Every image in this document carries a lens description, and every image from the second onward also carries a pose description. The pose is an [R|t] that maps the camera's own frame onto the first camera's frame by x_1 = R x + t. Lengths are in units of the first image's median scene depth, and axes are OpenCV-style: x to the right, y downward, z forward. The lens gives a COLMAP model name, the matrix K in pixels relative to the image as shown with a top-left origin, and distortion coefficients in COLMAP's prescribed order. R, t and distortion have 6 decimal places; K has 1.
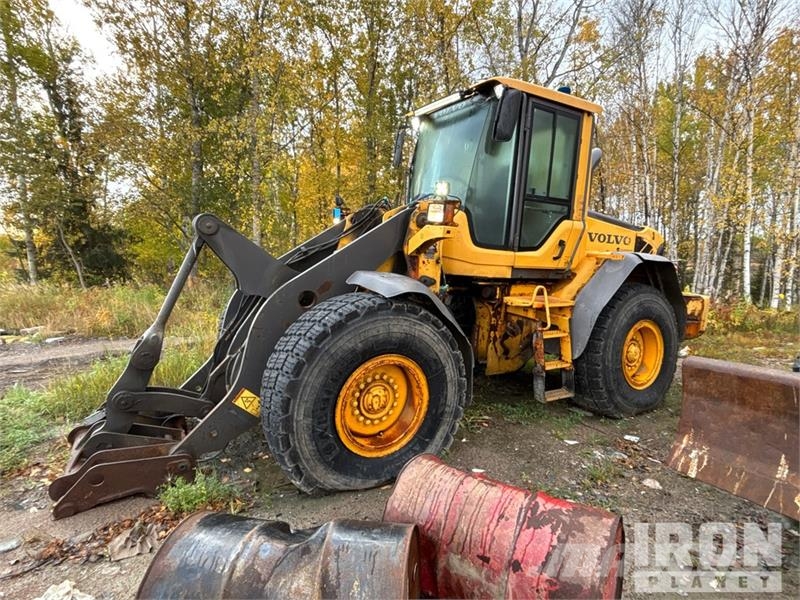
lens RADIAL K [[438.0, 0, 399.0], [0, 438.0, 294.1], [0, 0, 1]] dist [0.007008, -0.009708]
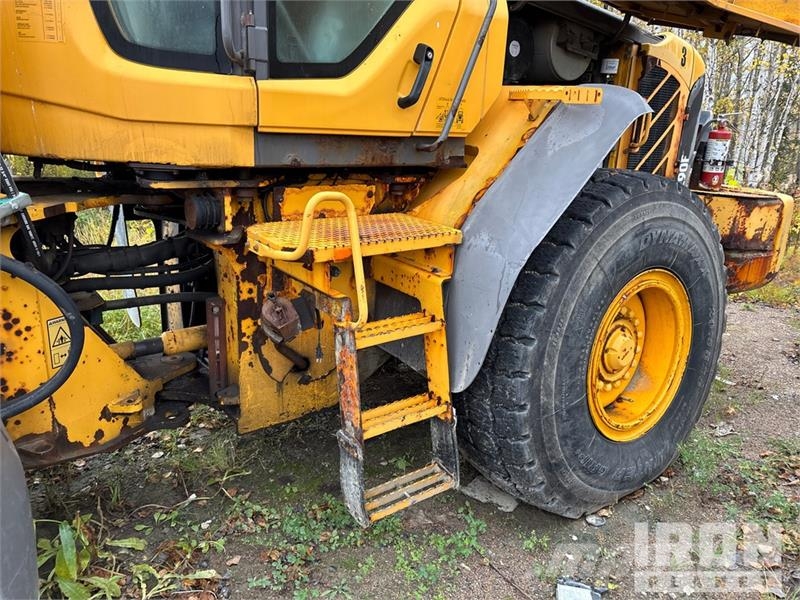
lens RADIAL K [[609.5, 0, 397.1], [0, 609.5, 300.9], [0, 0, 1]] dist [0.029058, -0.013078]
pose [[0.993643, -0.044916, 0.103224, 0.308536], [0.025370, 0.982713, 0.183391, -0.019833], [-0.109677, -0.179607, 0.977605, 0.539382]]
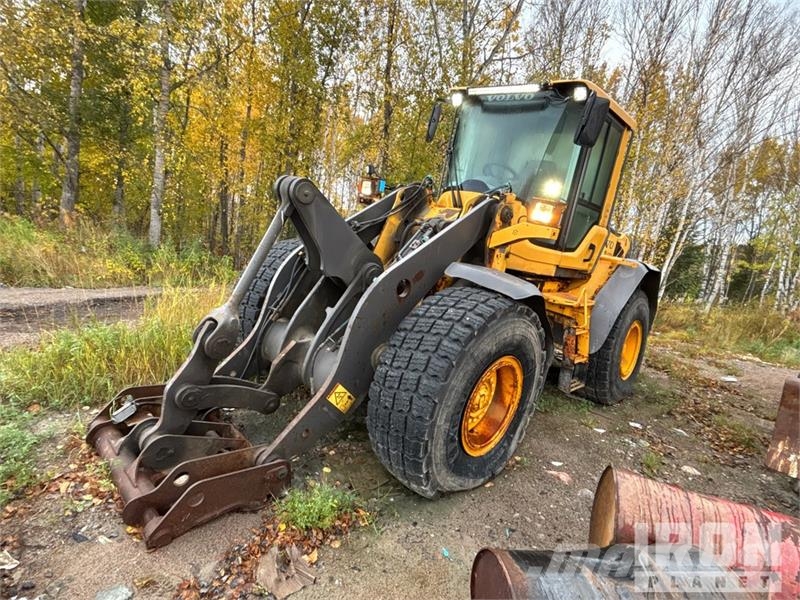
lens RADIAL K [[438.0, 0, 399.3], [0, 438.0, 294.3], [0, 0, 1]] dist [0.007008, -0.009708]
pose [[0.954065, 0.074214, 0.290261, -0.398681], [-0.100225, 0.992075, 0.075776, -0.036747], [-0.282337, -0.101386, 0.953943, 0.100460]]
